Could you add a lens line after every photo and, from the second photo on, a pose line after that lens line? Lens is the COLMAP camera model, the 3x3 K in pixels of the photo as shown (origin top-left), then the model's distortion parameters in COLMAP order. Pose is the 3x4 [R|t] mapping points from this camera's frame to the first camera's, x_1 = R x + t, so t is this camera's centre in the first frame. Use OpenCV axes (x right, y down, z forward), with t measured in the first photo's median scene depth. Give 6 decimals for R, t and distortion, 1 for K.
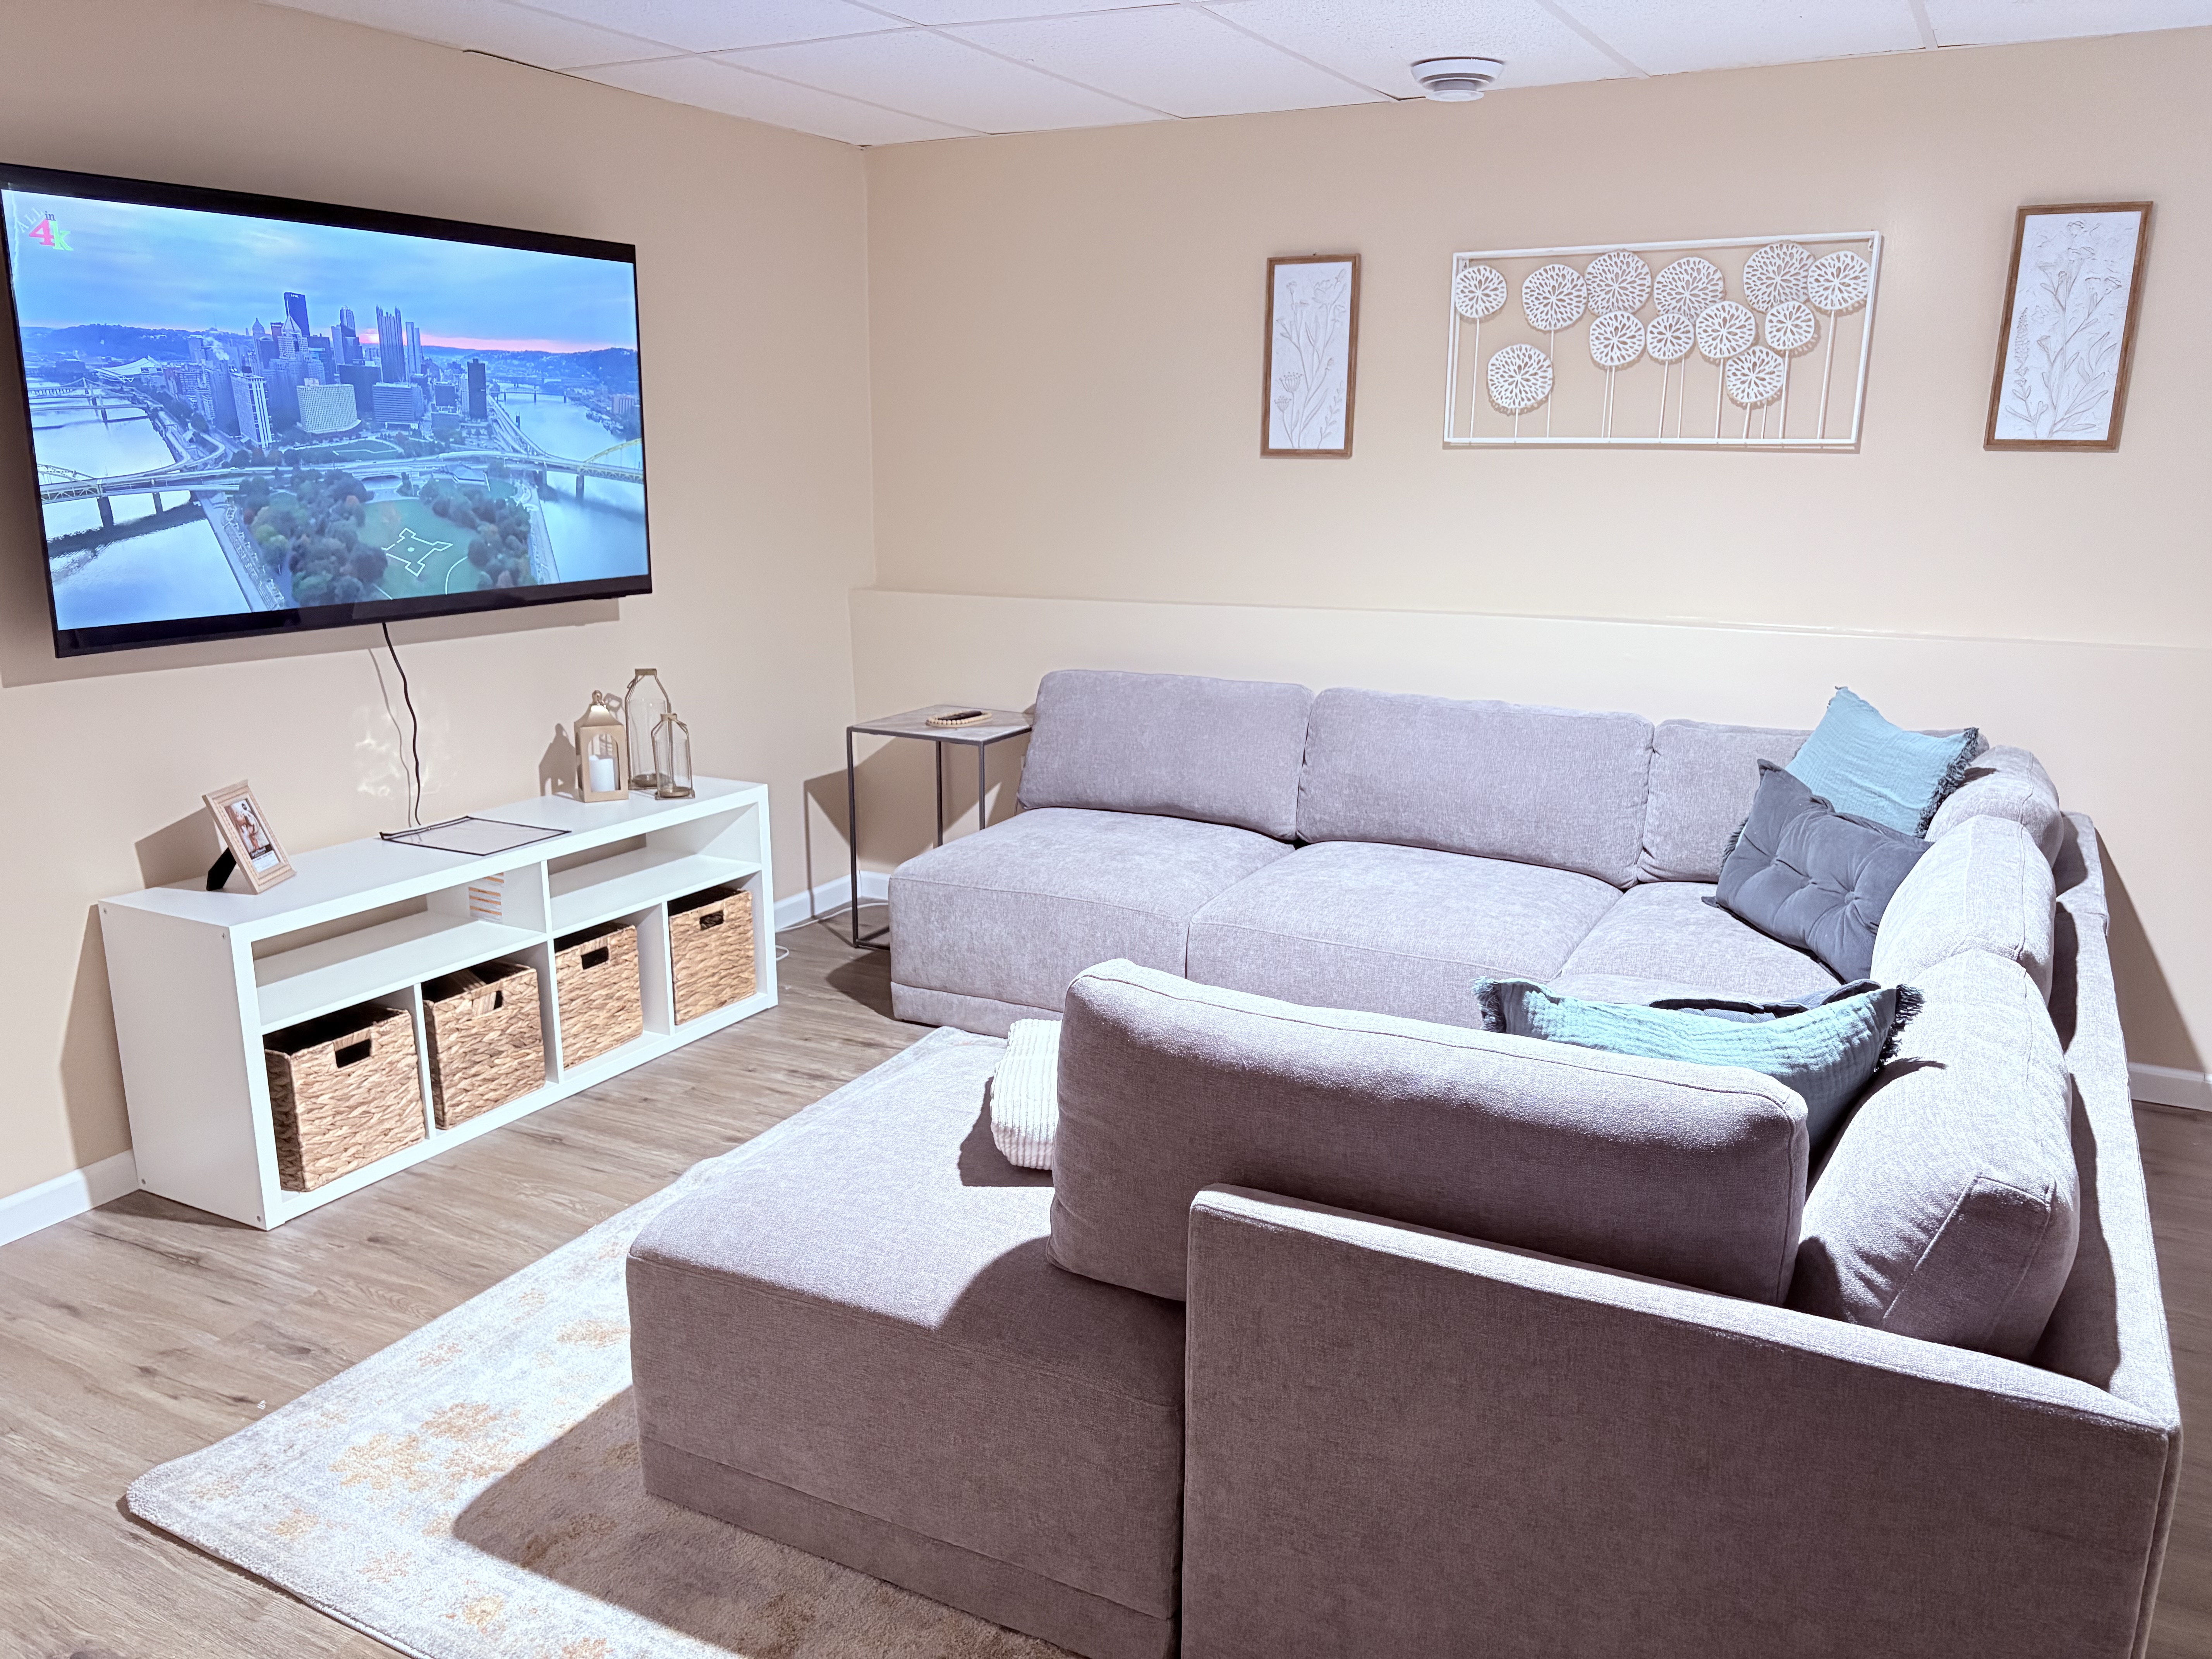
lens RADIAL K [[1661.9, 0, 1119.4], [0, 1661.9, 833.5], [0, 0, 1]] dist [0.053177, -0.057399]
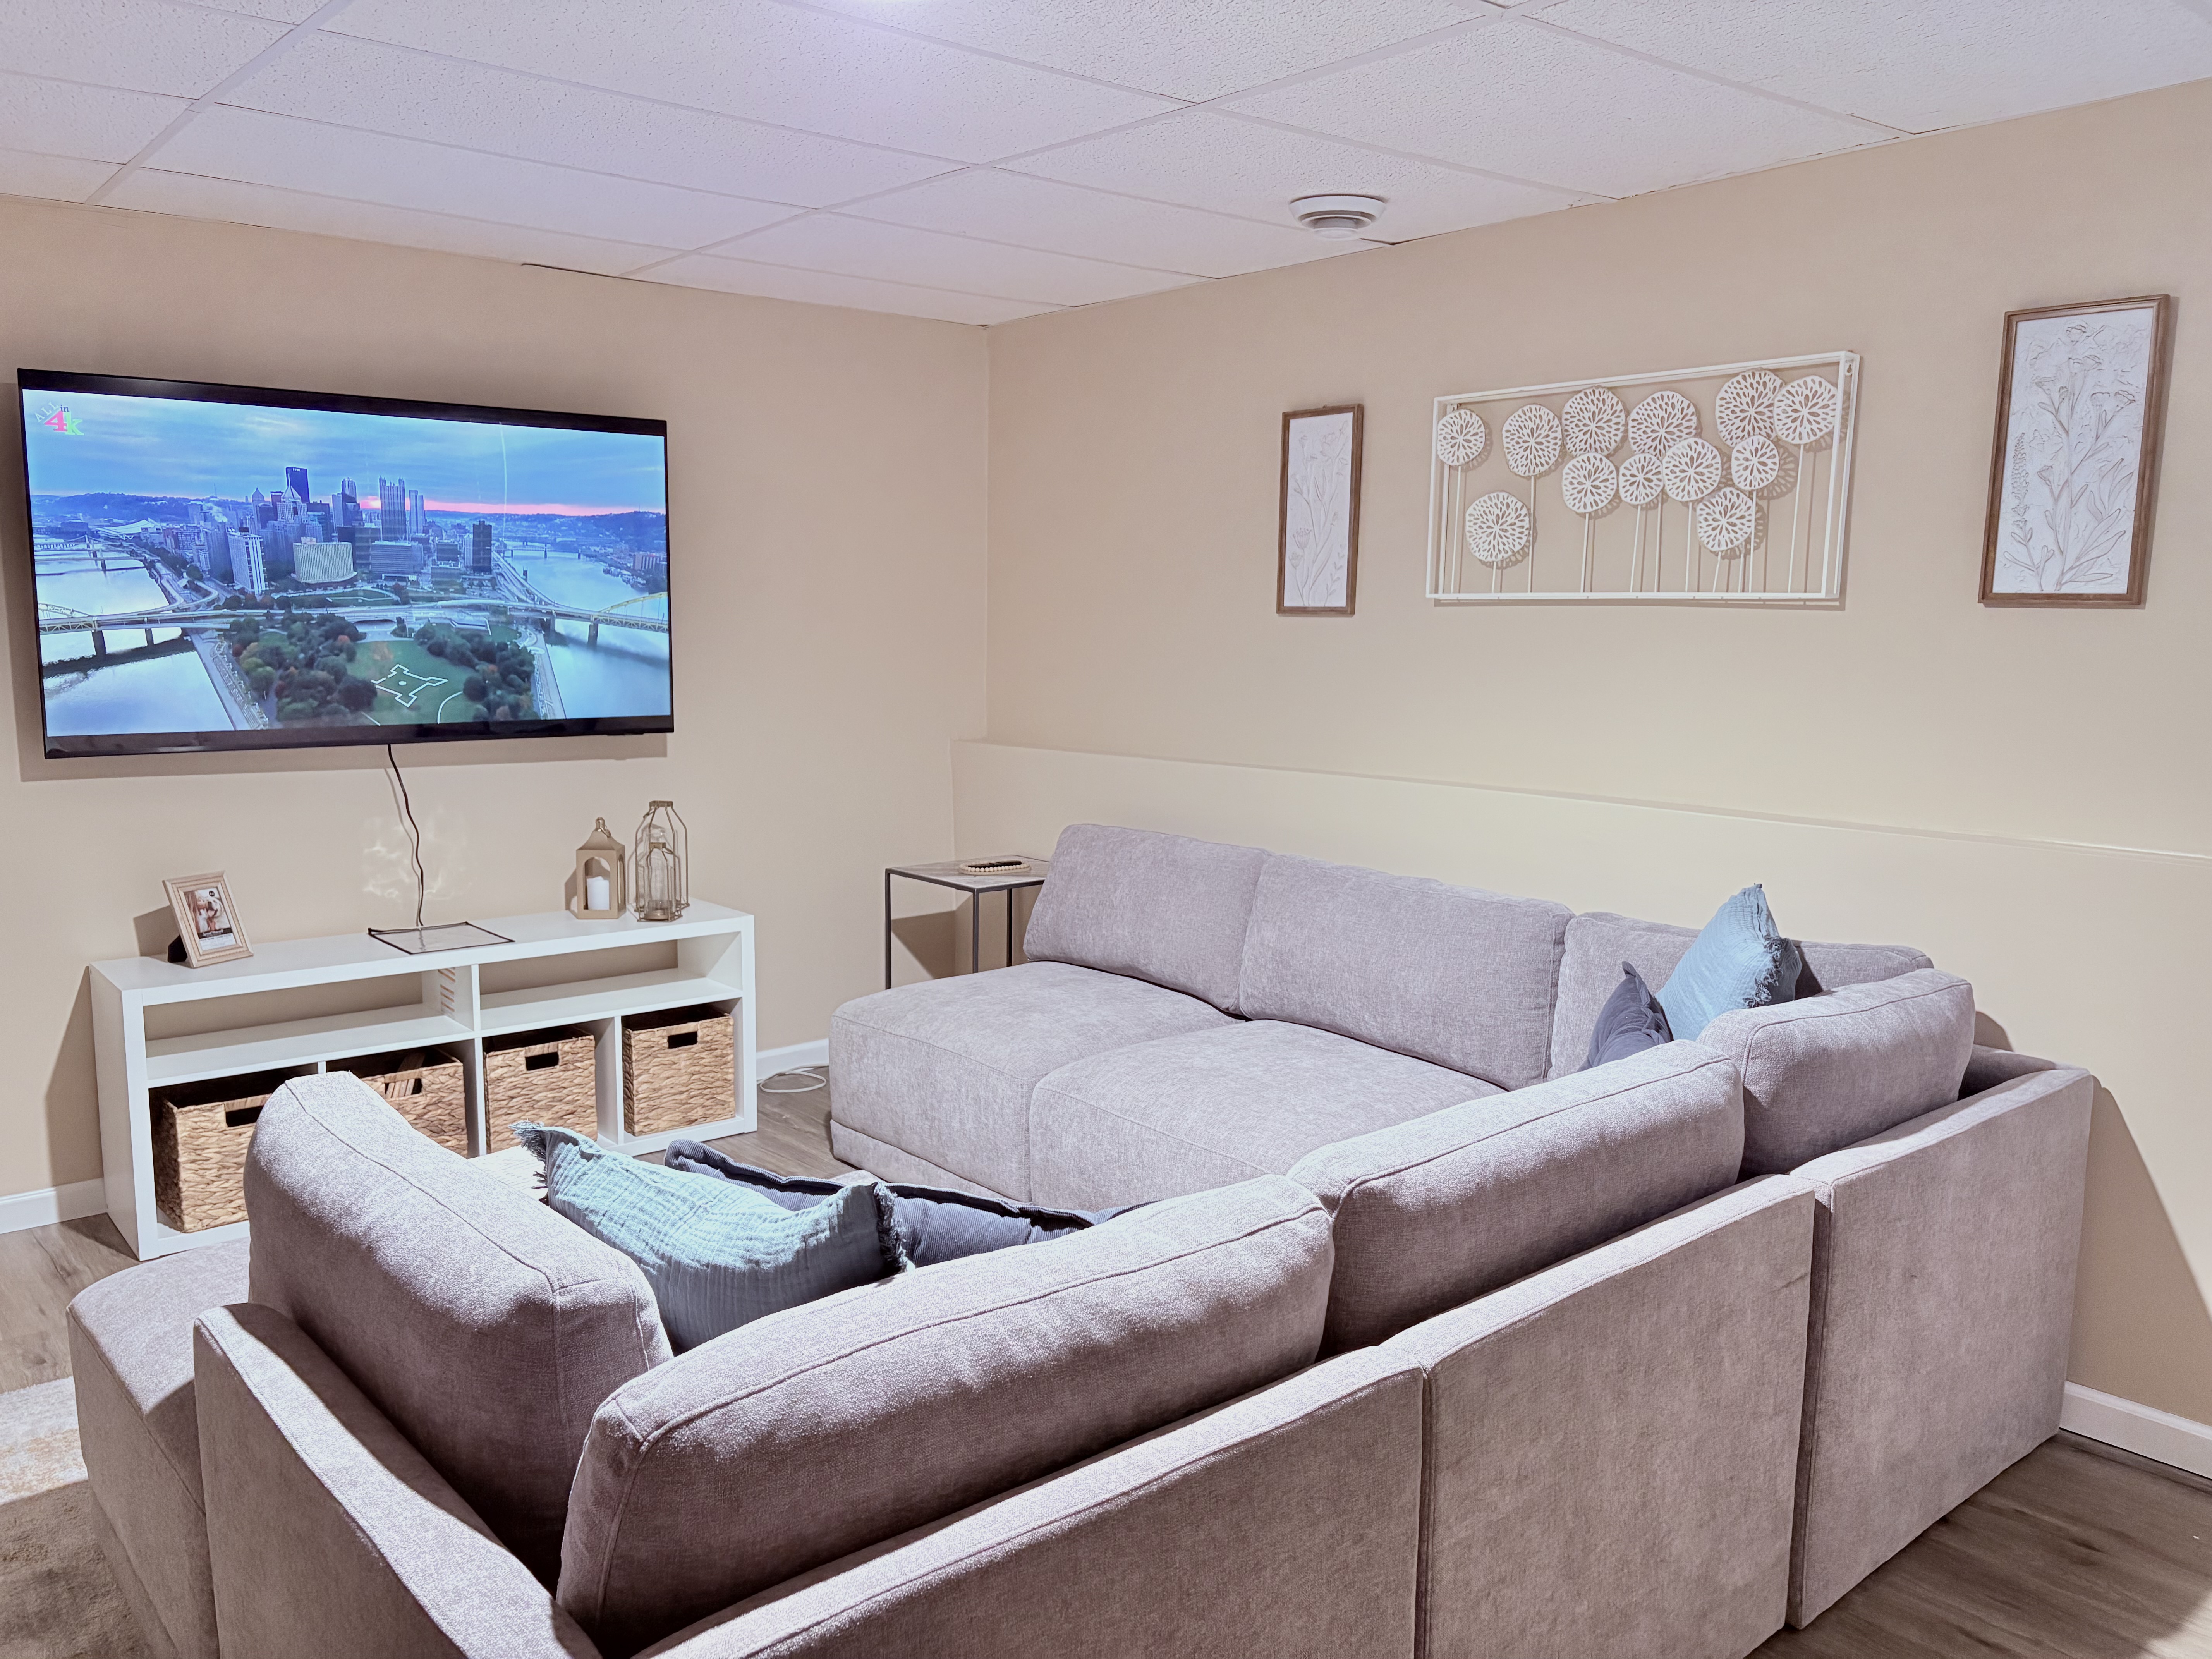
lens RADIAL K [[1661.9, 0, 1111.8], [0, 1661.9, 825.7], [0, 0, 1]] dist [0.053177, -0.057399]
pose [[0.929953, 0.051577, -0.364043, 0.426654], [-0.090910, 0.991625, -0.091740, -0.010997], [0.356263, 0.118409, 0.926853, 0.114812]]
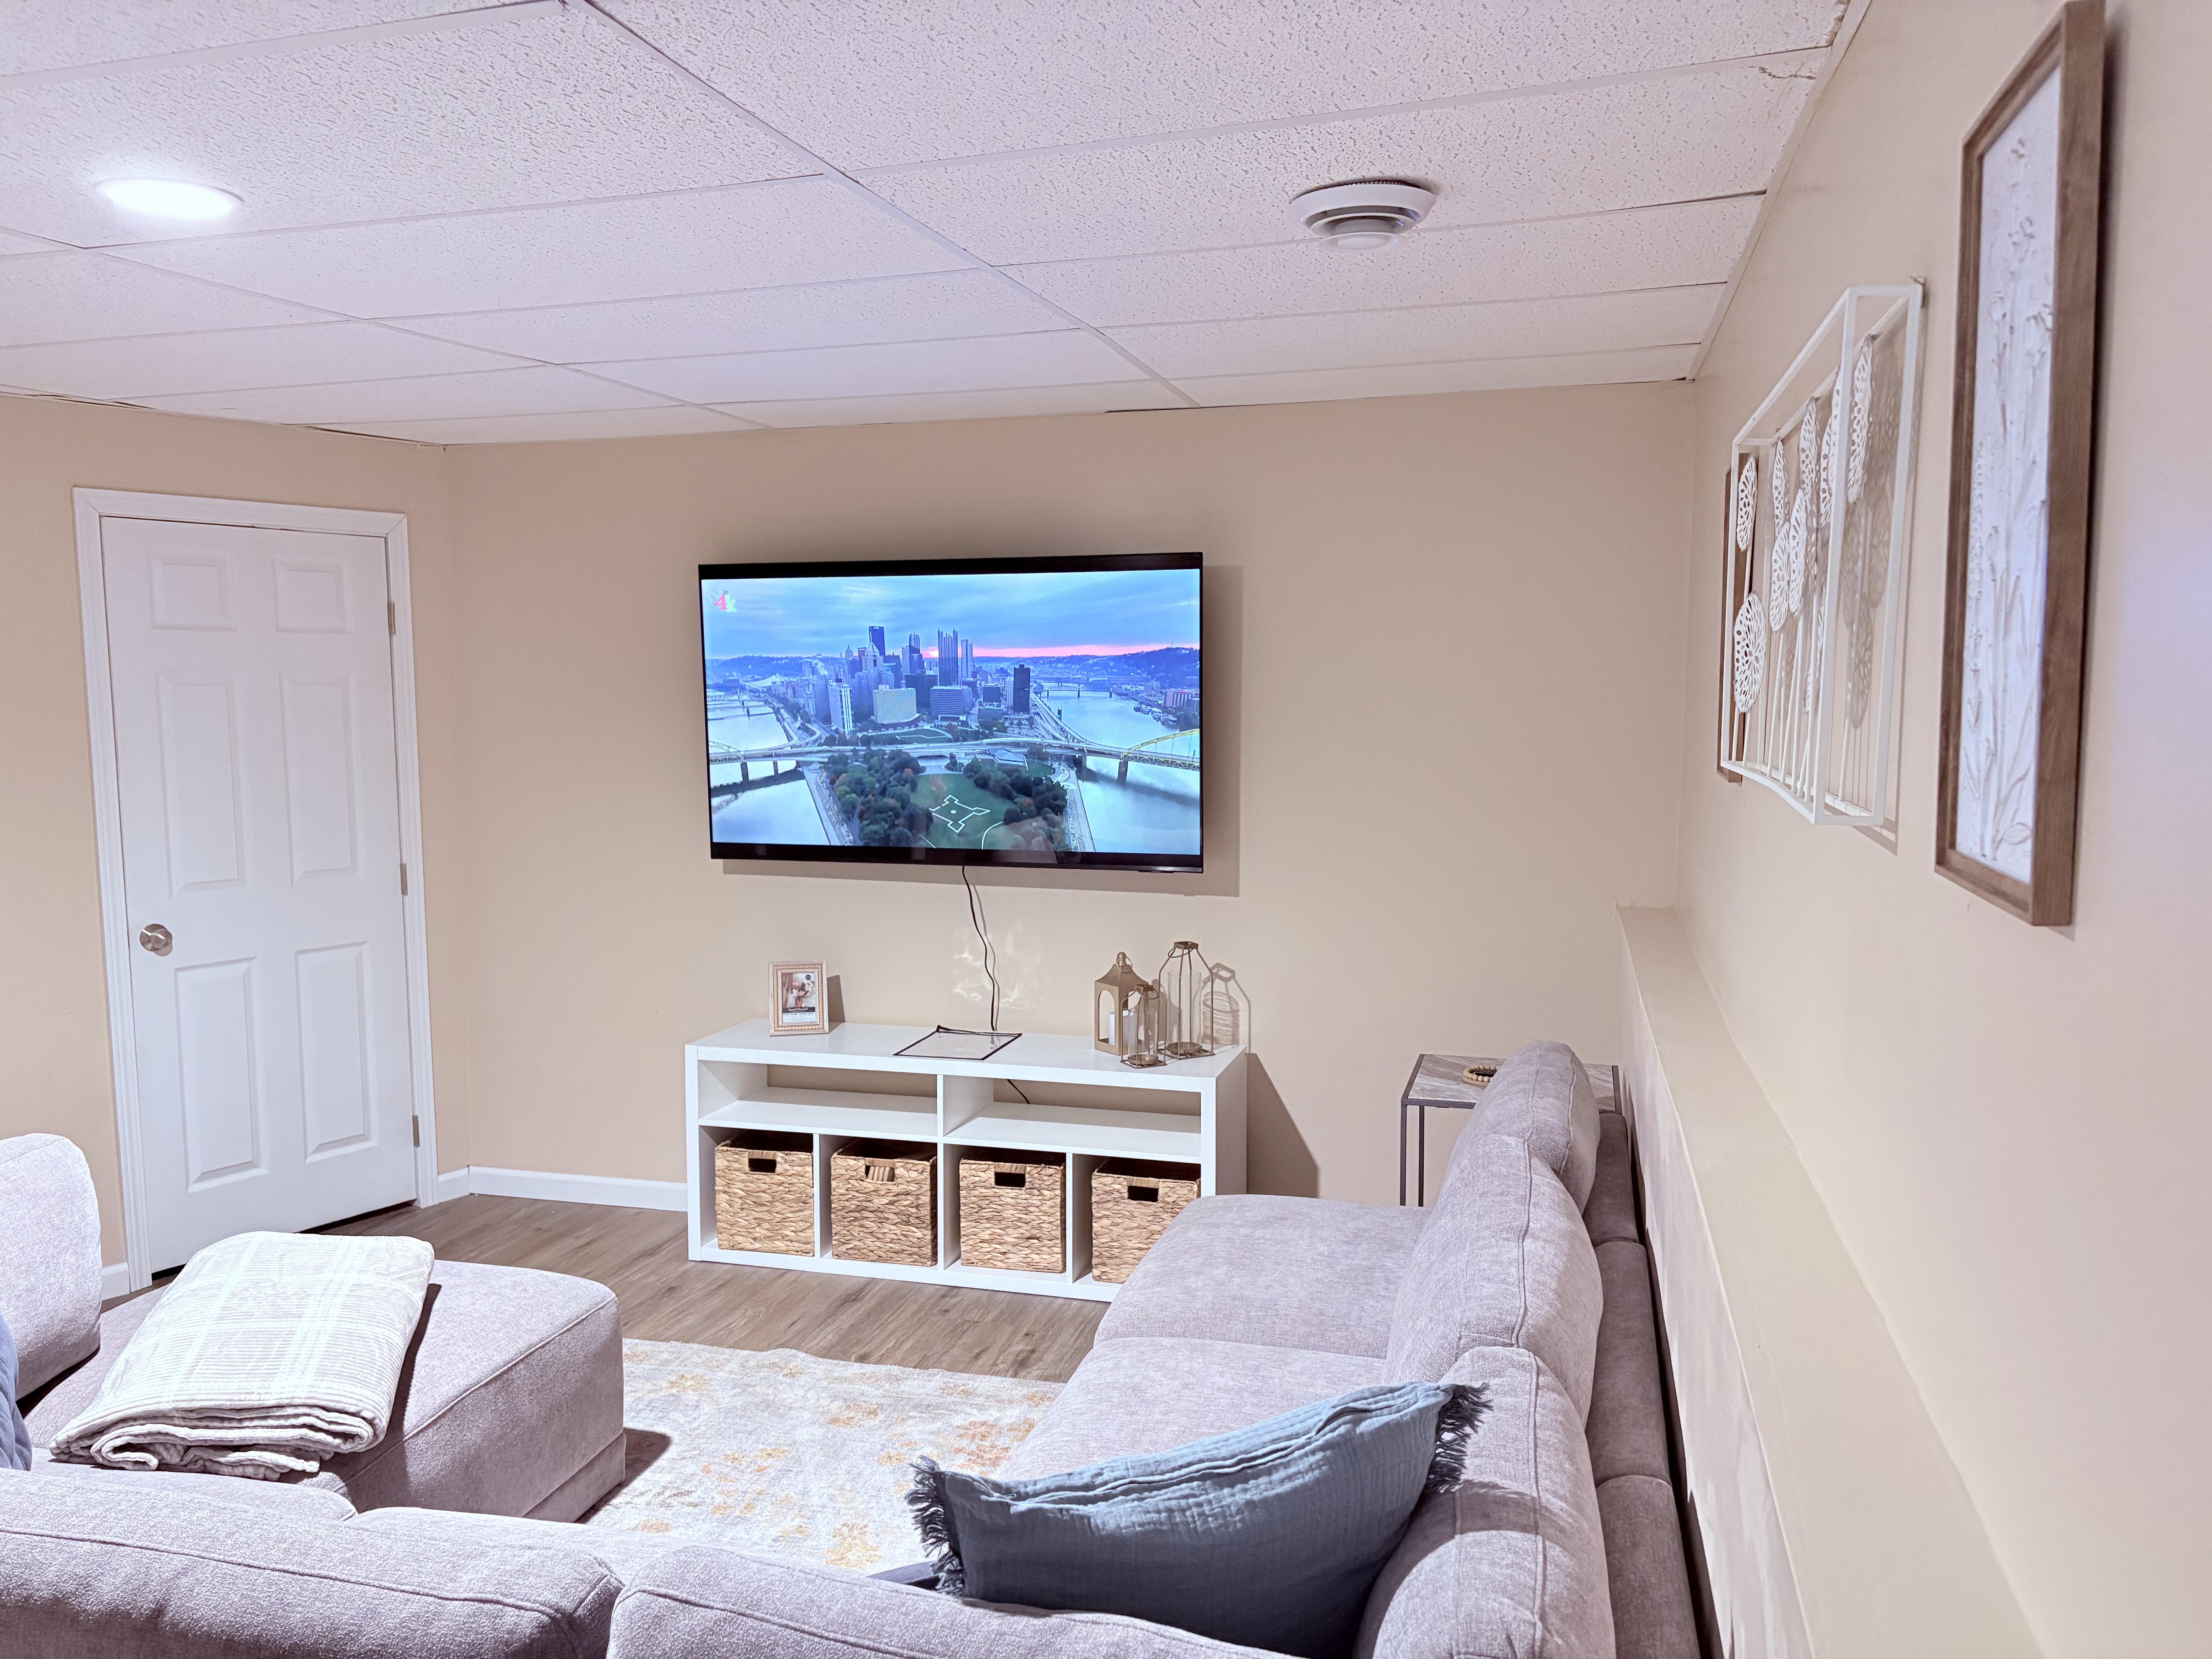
lens RADIAL K [[1661.9, 0, 1157.0], [0, 1661.9, 832.0], [0, 0, 1]] dist [0.053177, -0.057399]
pose [[0.233371, 0.084534, -0.968706, 0.796180], [-0.225778, 0.973699, 0.030578, -0.215800], [0.945813, 0.211576, 0.246319, 0.791660]]
